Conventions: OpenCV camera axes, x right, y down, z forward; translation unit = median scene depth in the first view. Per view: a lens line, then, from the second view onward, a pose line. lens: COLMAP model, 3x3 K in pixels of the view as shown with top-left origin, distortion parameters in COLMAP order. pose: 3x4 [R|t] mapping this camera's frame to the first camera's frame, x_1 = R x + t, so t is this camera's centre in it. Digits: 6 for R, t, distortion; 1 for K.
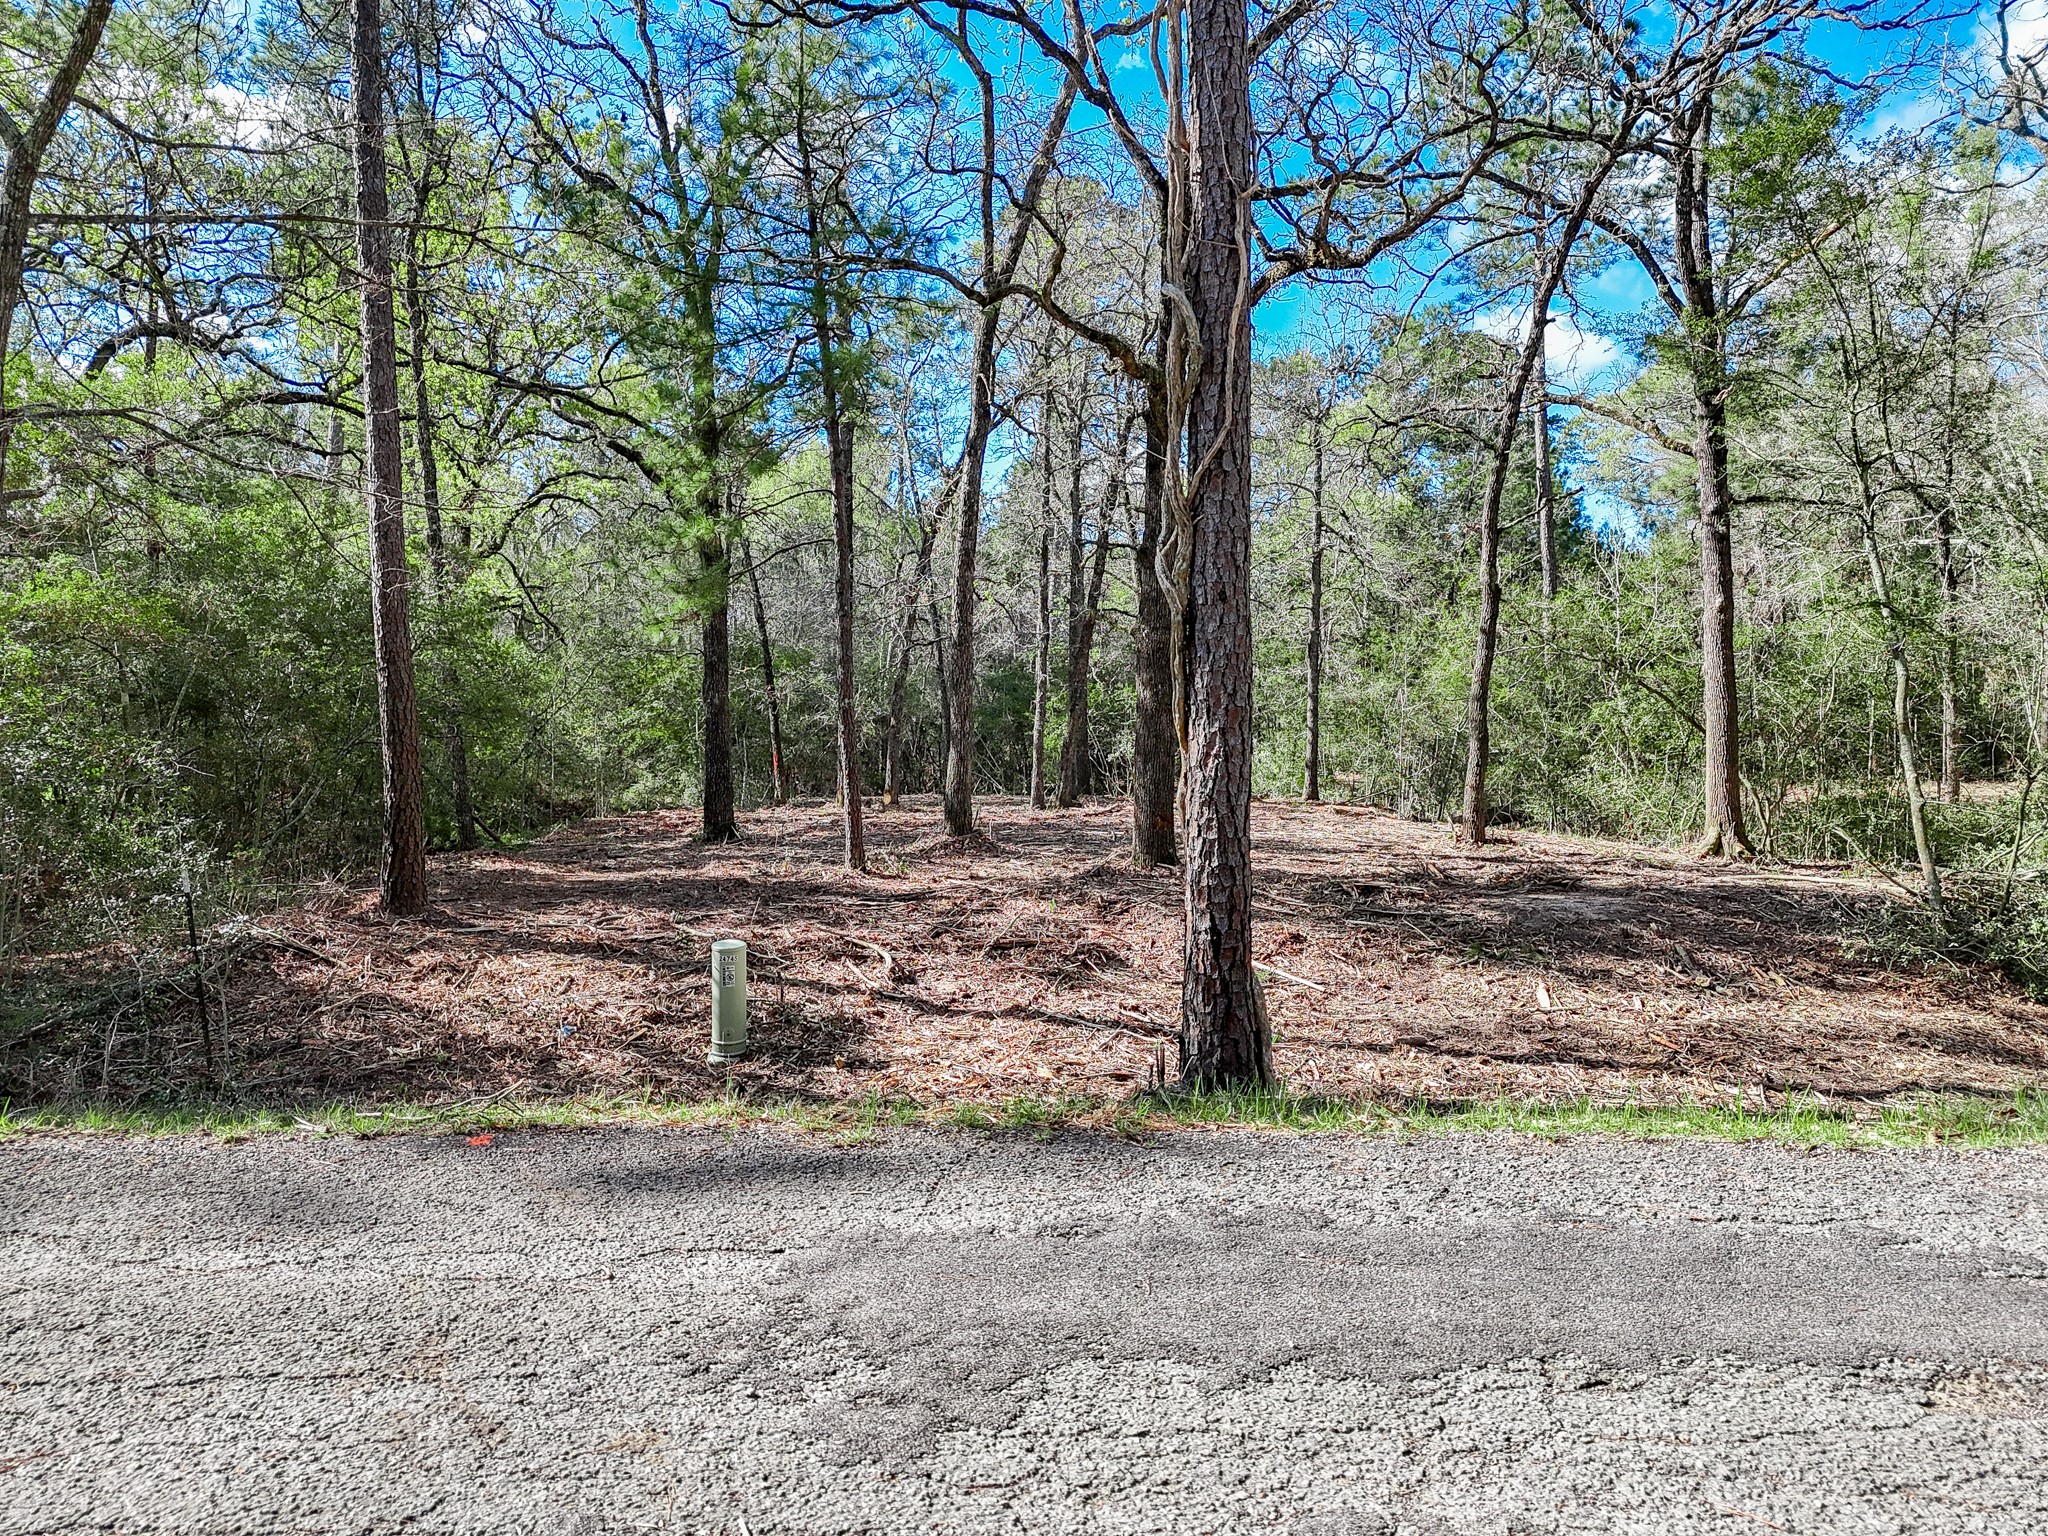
lens RADIAL K [[1504.2, 0, 1021.1], [0, 1504.2, 758.2], [0, 0, 1]] dist [0.068068, -0.055293]
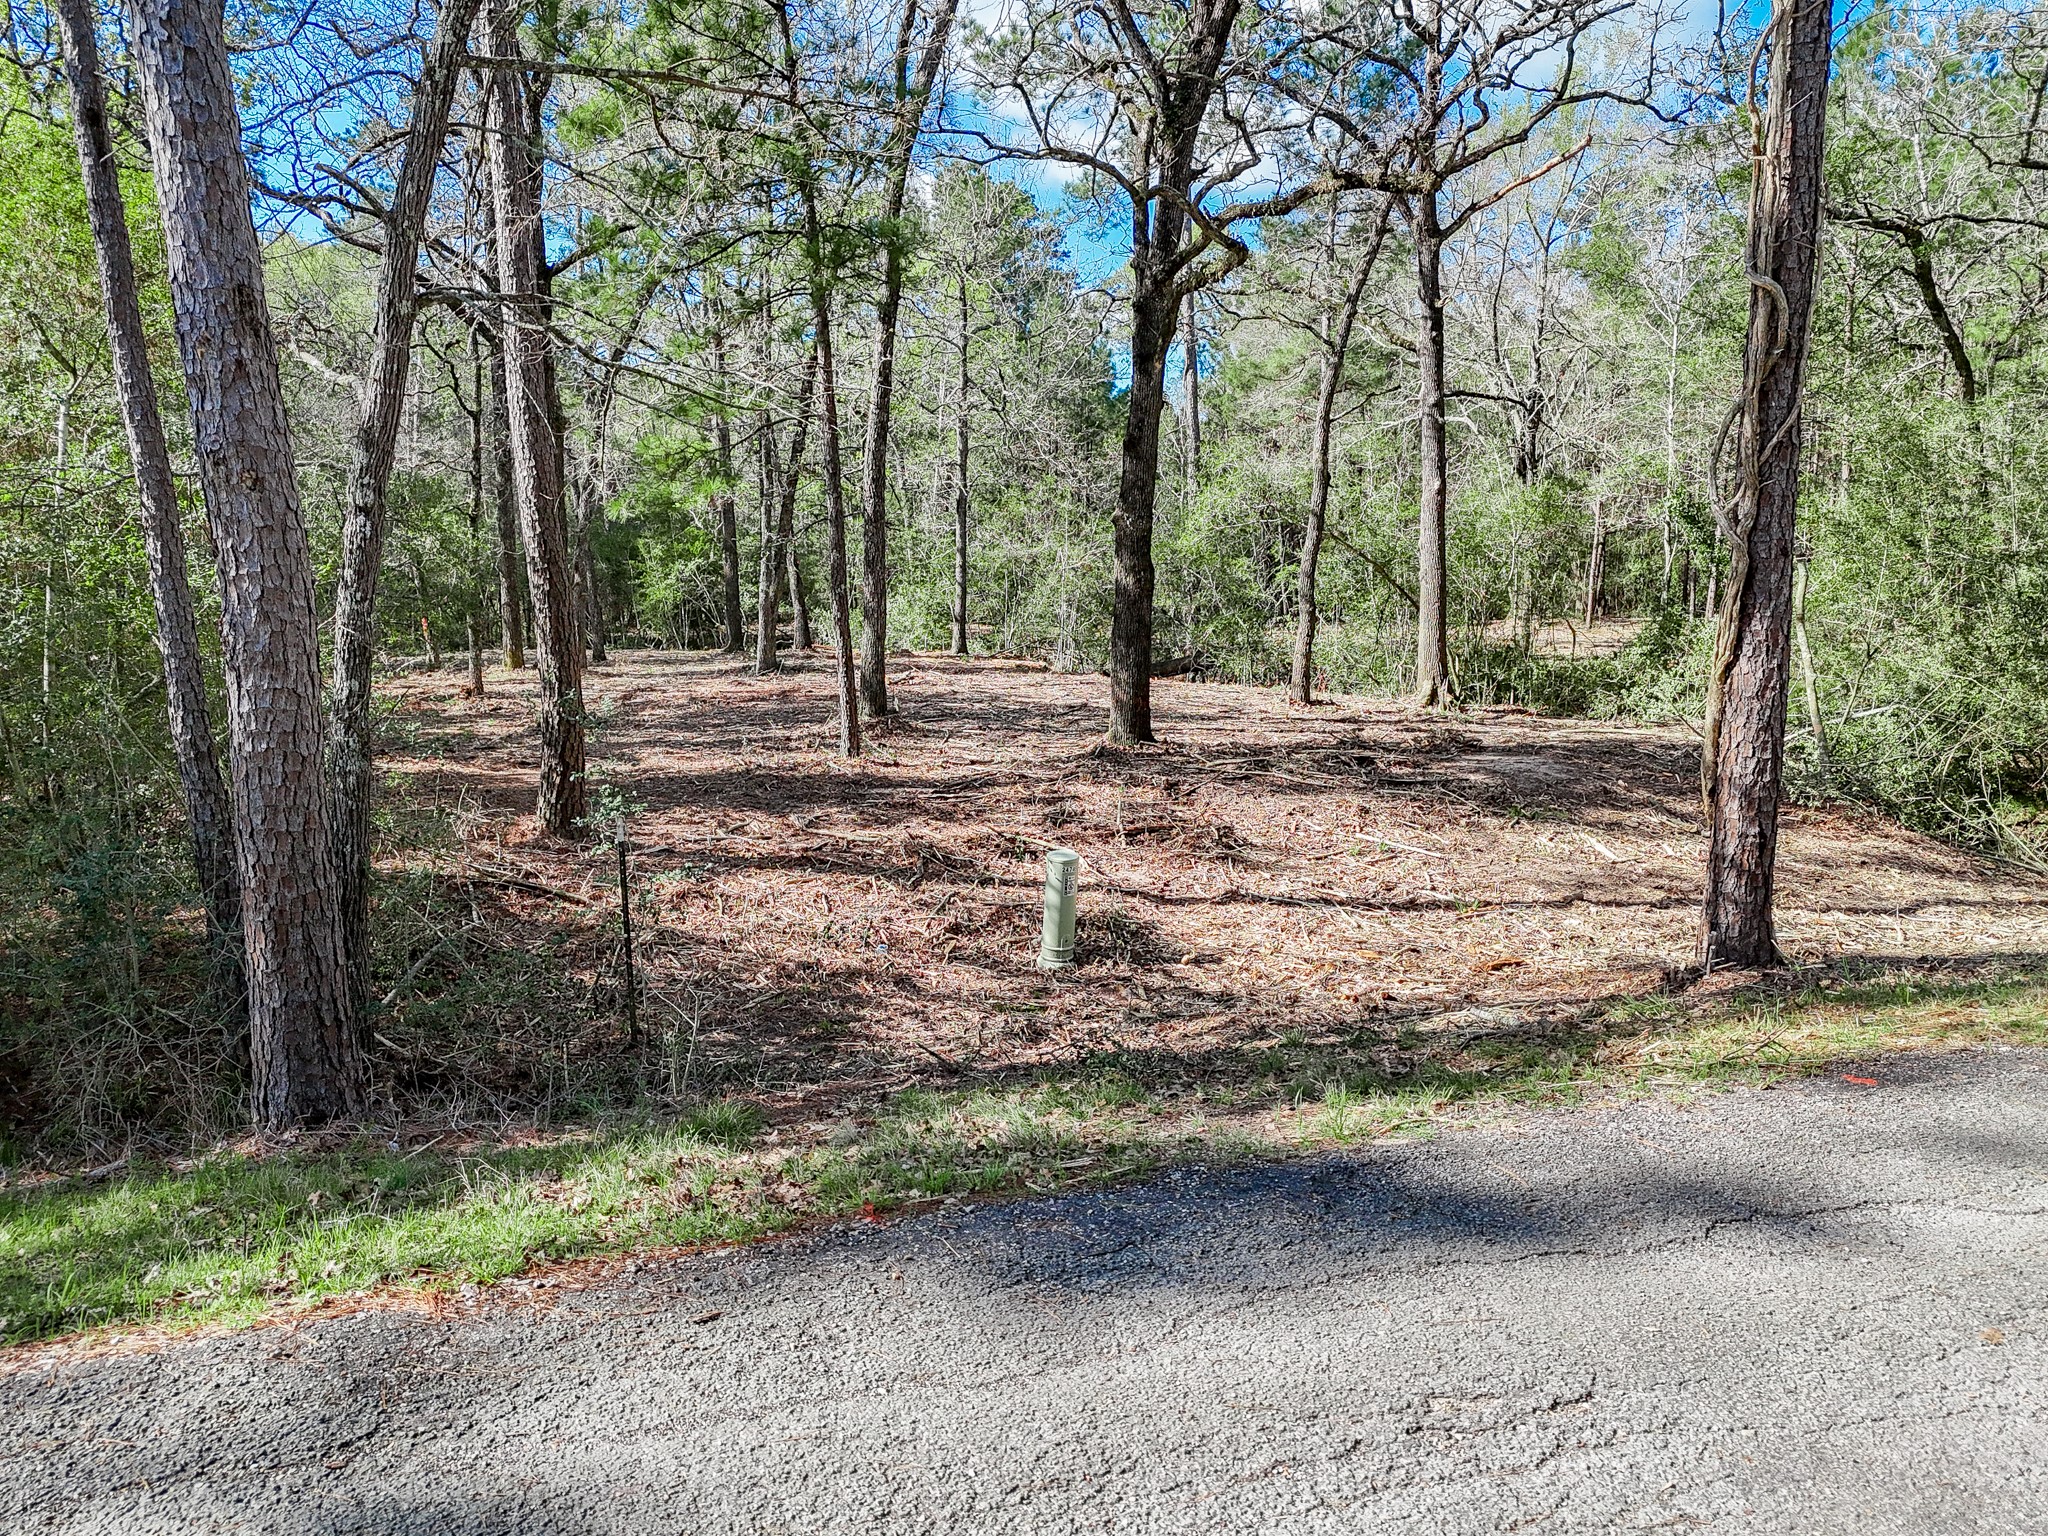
lens RADIAL K [[1504.2, 0, 1018.9], [0, 1504.2, 763.2], [0, 0, 1]] dist [0.068068, -0.055293]
pose [[0.934196, -0.043966, 0.354042, -0.374422], [0.003970, 0.993597, 0.112912, -0.035540], [-0.356739, -0.104076, 0.928389, 0.041256]]
